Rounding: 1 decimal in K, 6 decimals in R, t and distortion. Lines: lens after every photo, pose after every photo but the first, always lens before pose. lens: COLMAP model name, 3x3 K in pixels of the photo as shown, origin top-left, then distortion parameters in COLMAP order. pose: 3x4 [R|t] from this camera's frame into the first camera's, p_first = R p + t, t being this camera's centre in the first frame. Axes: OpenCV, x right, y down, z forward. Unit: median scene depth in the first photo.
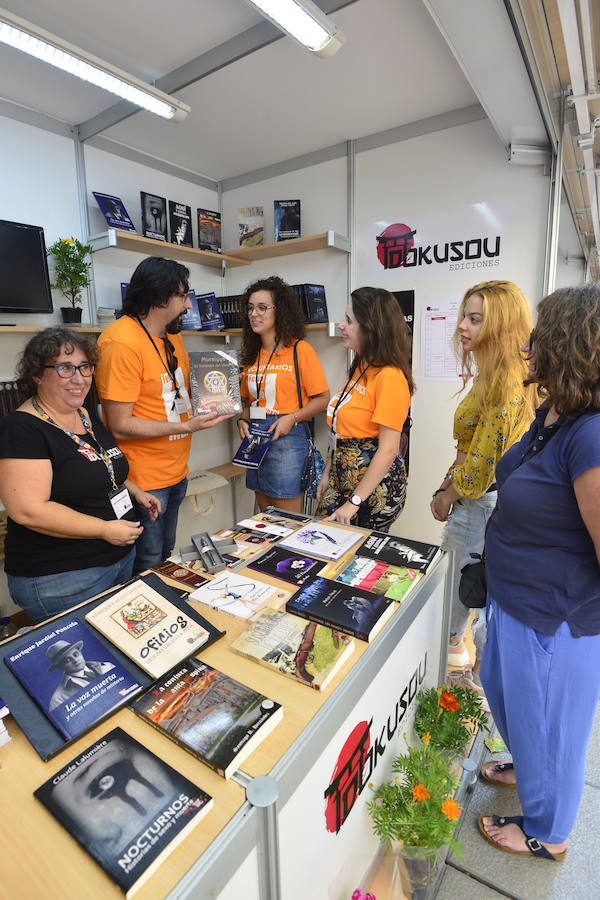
lens RADIAL K [[445.3, 0, 300.0], [0, 445.3, 450.0], [0, 0, 1]] dist [-0.047070, -0.000316]
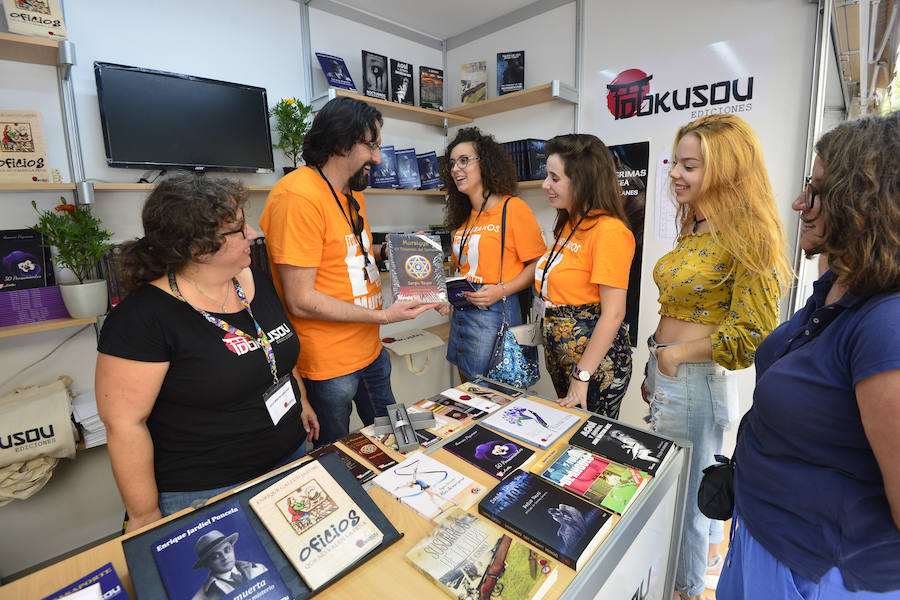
lens RADIAL K [[425.9, 0, 450.0], [0, 425.9, 300.0], [0, 0, 1]] dist [-0.042519, -0.000765]
pose [[0.983639, 0.031221, -0.177424, 0.030489], [-0.033908, 0.999351, -0.012132, -0.019814], [0.176930, 0.017950, 0.984060, 0.130560]]
